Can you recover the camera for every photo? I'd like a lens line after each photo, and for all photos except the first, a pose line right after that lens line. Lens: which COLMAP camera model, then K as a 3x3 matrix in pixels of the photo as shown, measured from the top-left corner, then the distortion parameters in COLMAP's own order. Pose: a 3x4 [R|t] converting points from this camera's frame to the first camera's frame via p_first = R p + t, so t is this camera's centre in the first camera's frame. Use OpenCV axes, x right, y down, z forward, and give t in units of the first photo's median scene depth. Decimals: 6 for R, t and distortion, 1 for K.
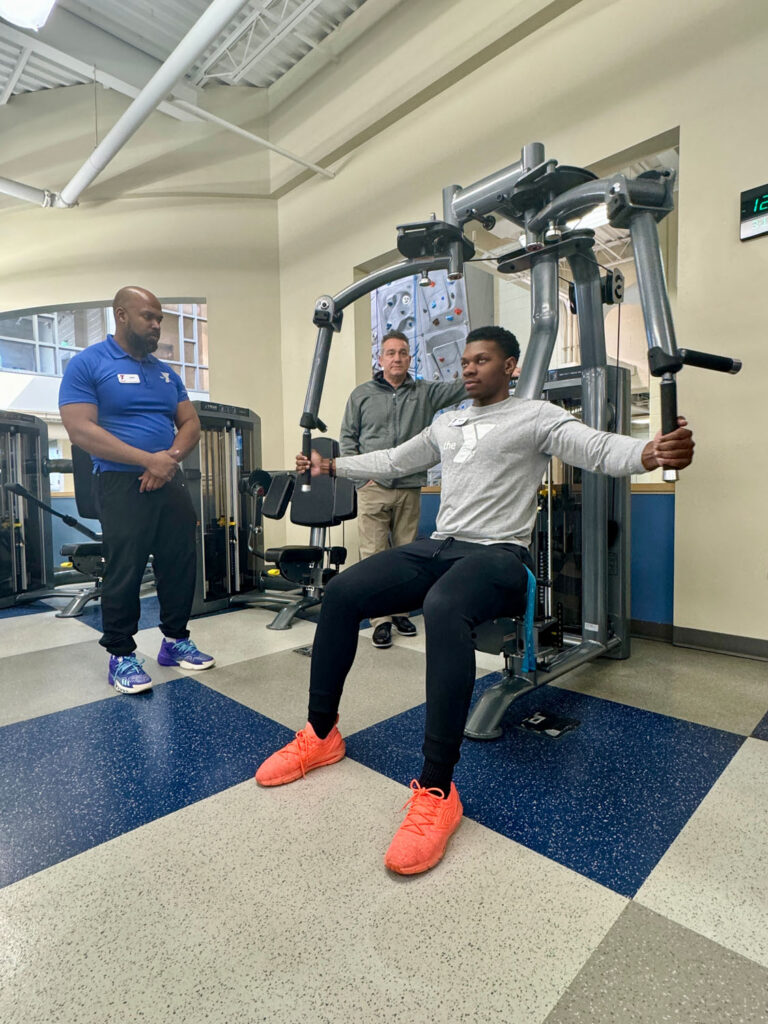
lens RADIAL K [[557.0, 0, 390.1], [0, 557.0, 514.1], [0, 0, 1]] dist [-0.002694, -0.001485]
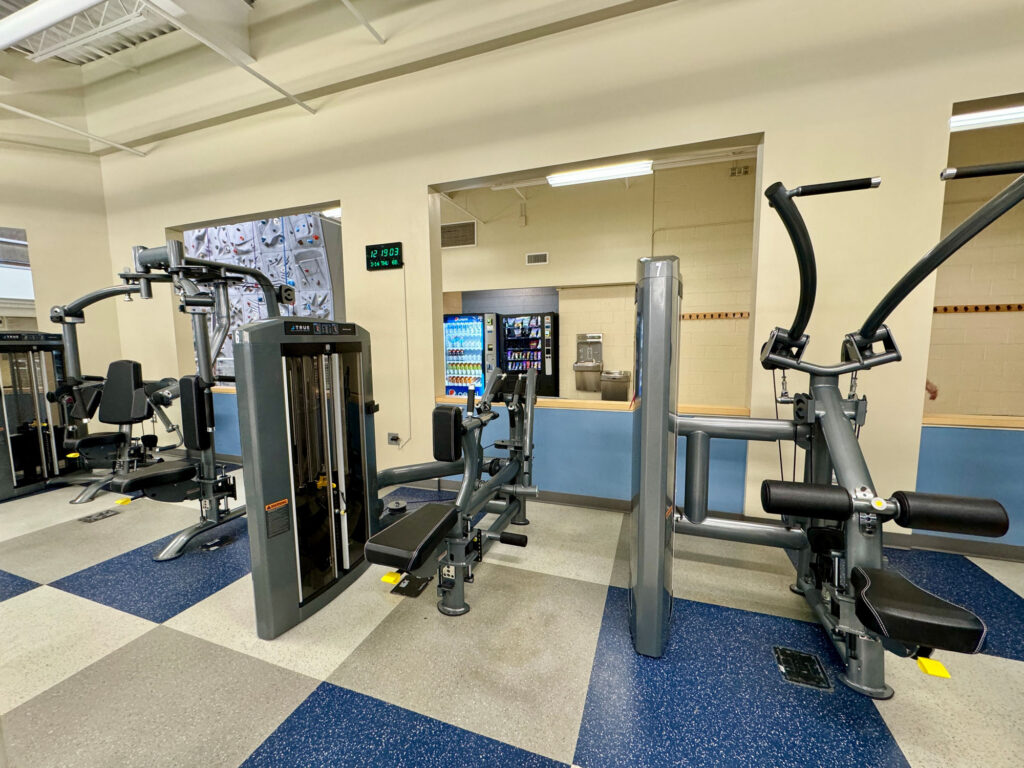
lens RADIAL K [[408.0, 0, 515.6], [0, 408.0, 380.7], [0, 0, 1]] dist [-0.001303, 0.000203]
pose [[0.905965, -0.036610, 0.421767, 0.251874], [0.019949, 0.998839, 0.043851, -0.083964], [-0.422883, -0.031313, 0.905643, -0.259772]]
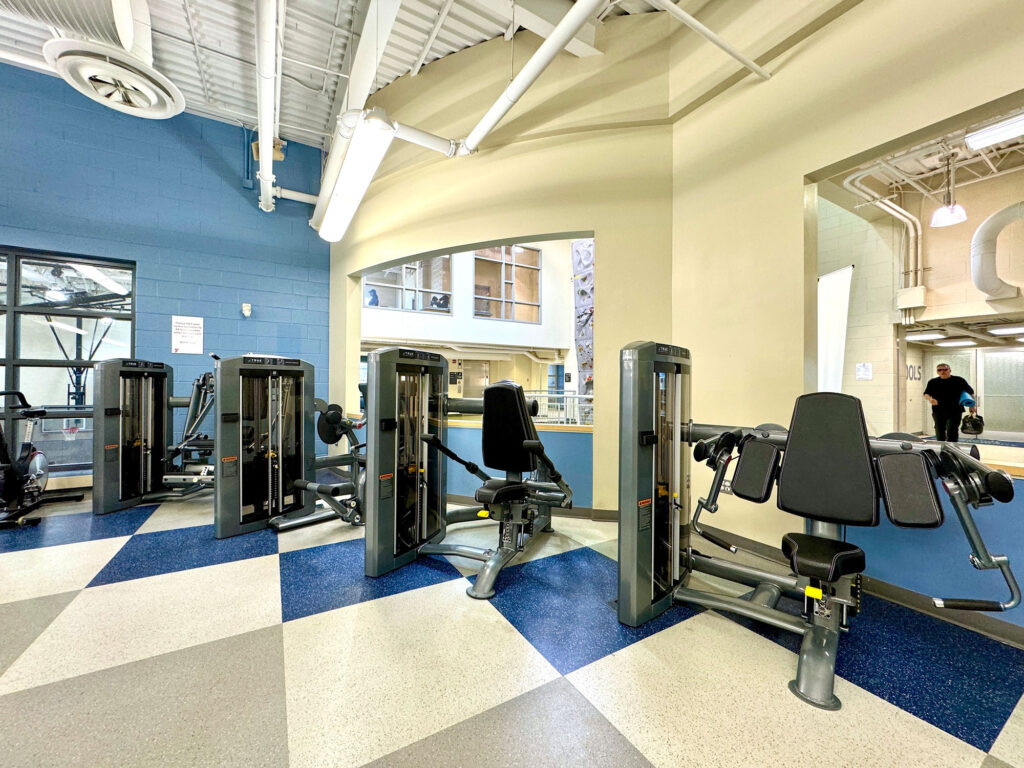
lens RADIAL K [[408.0, 0, 515.6], [0, 408.0, 380.7], [0, 0, 1]] dist [-0.001303, 0.000203]
pose [[0.968081, 0.019789, -0.249854, -0.291079], [-0.035292, 0.997709, -0.057718, -0.082828], [0.248139, 0.064694, 0.966562, 0.301127]]
